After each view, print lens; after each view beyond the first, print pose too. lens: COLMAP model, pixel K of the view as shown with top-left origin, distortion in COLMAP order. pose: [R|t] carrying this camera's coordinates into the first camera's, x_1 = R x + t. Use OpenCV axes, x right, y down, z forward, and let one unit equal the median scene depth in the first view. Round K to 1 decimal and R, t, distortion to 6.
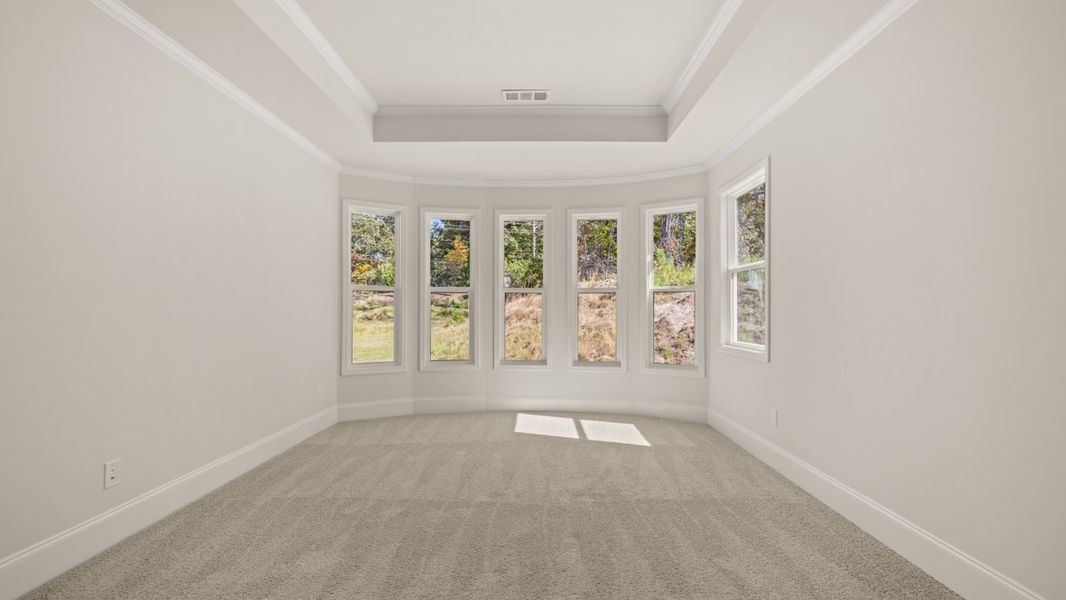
lens RADIAL K [[448.7, 0, 528.1], [0, 448.7, 299.5], [0, 0, 1]] dist [0.000813, 0.000269]
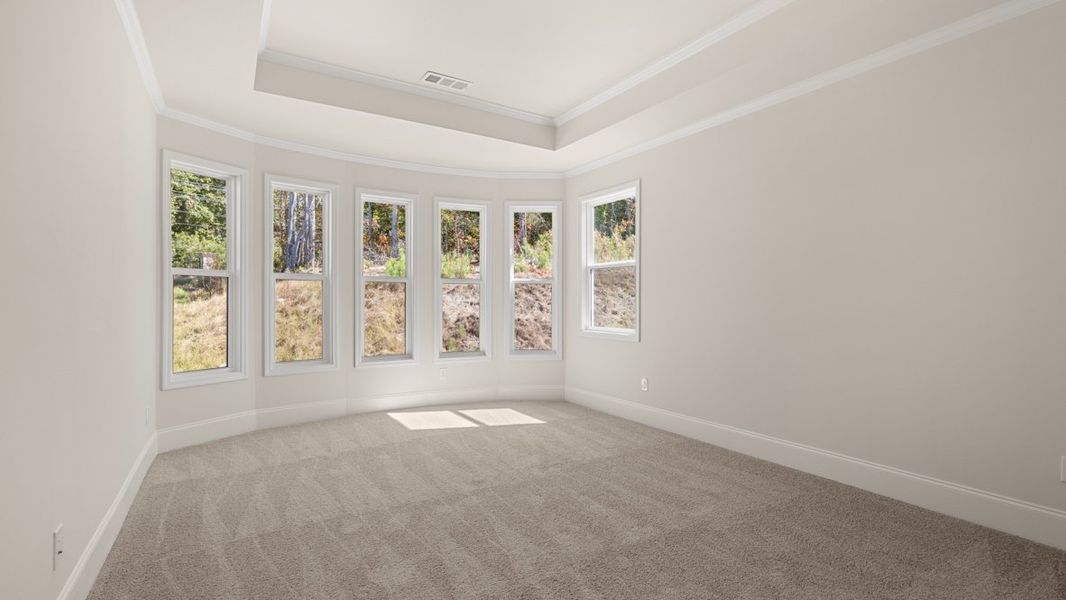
lens RADIAL K [[485.8, 0, 525.4], [0, 485.8, 295.3], [0, 0, 1]] dist [-0.003809, -0.000087]
pose [[0.843392, 0.004830, 0.537276, -0.317610], [-0.012209, 0.999874, 0.010176, -0.001726], [-0.537159, -0.015142, 0.843345, 0.008929]]
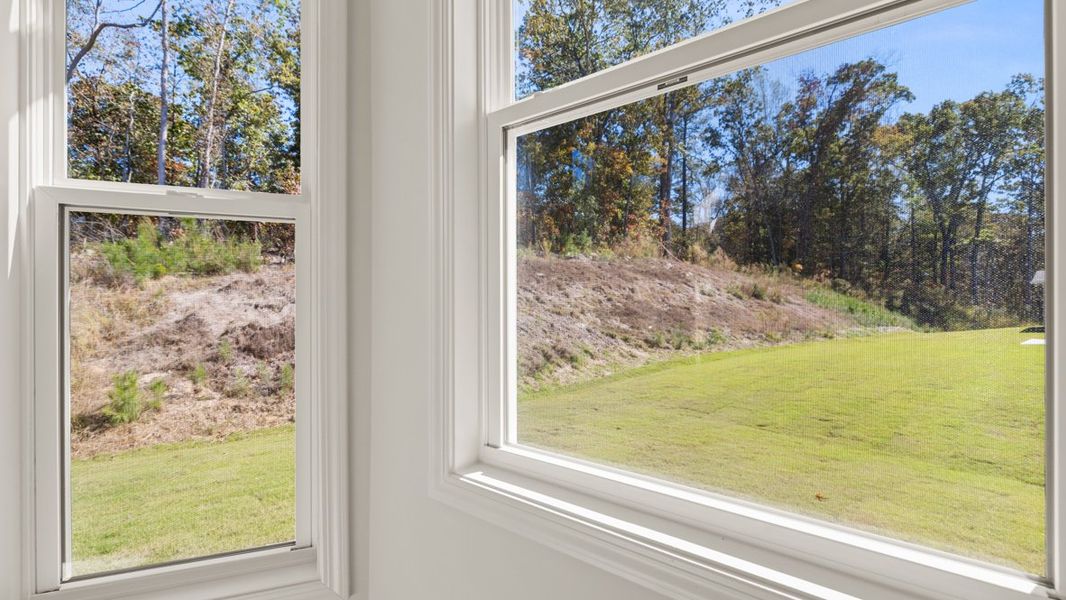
lens RADIAL K [[448.7, 0, 528.1], [0, 448.7, 299.5], [0, 0, 1]] dist [0.000813, 0.000269]
pose [[0.602301, -0.002771, 0.798264, 0.243330], [-0.013370, 0.999819, 0.013559, 0.016545], [-0.798157, -0.018839, 0.602155, 0.720826]]
